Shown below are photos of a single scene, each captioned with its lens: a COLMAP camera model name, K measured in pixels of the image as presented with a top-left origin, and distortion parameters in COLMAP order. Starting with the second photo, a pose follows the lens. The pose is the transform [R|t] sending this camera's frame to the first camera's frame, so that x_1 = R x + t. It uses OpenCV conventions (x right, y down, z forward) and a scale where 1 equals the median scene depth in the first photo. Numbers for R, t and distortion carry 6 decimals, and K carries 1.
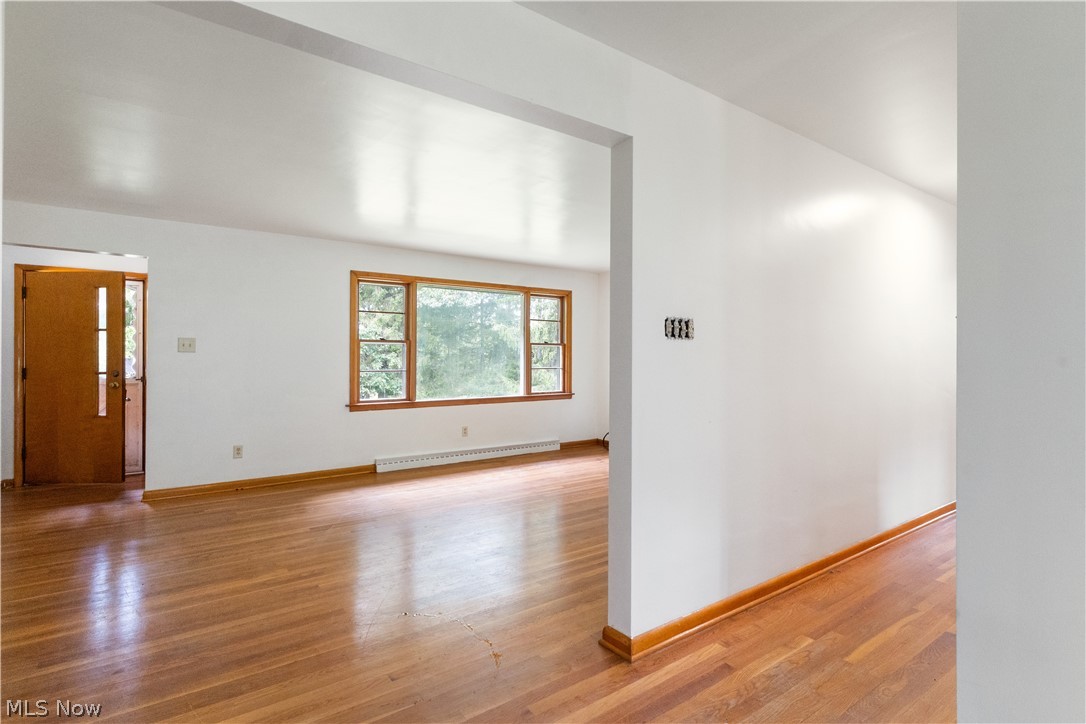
lens RADIAL K [[528.1, 0, 543.9], [0, 528.1, 359.6], [0, 0, 1]] dist [0.003534, 0.000019]
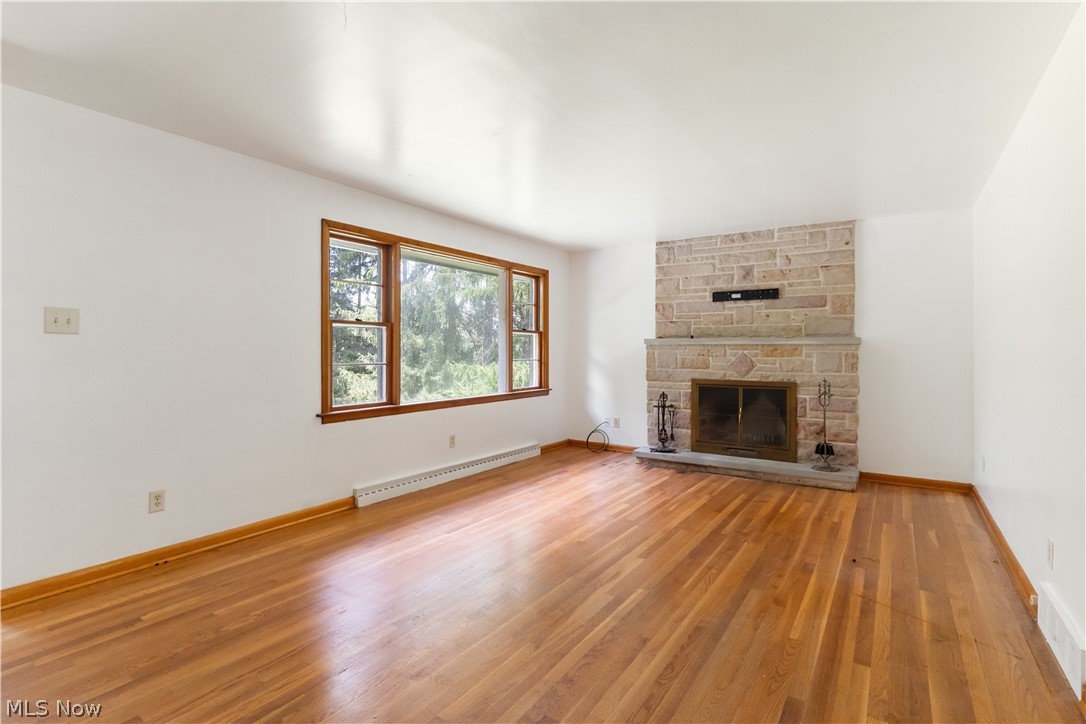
lens RADIAL K [[528.1, 0, 544.3], [0, 528.1, 353.4], [0, 0, 1]] dist [0.003534, 0.000019]
pose [[0.934106, 0.001625, 0.356991, -0.317256], [-0.003781, 0.999979, 0.005341, 0.001581], [-0.356975, -0.006339, 0.934093, 0.235718]]
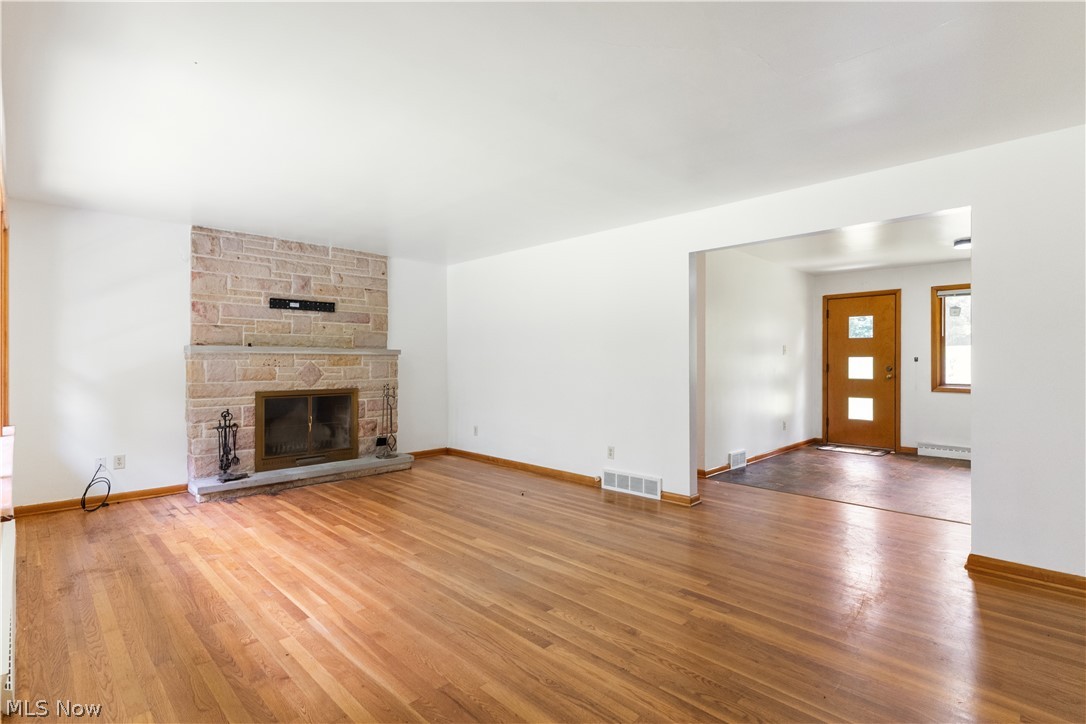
lens RADIAL K [[528.1, 0, 549.8], [0, 528.1, 365.3], [0, 0, 1]] dist [0.003534, 0.000019]
pose [[-0.166592, -0.008360, 0.985990, -0.646264], [-0.000983, 0.999965, 0.008313, 0.001212], [-0.986025, 0.000416, -0.166595, 0.693143]]
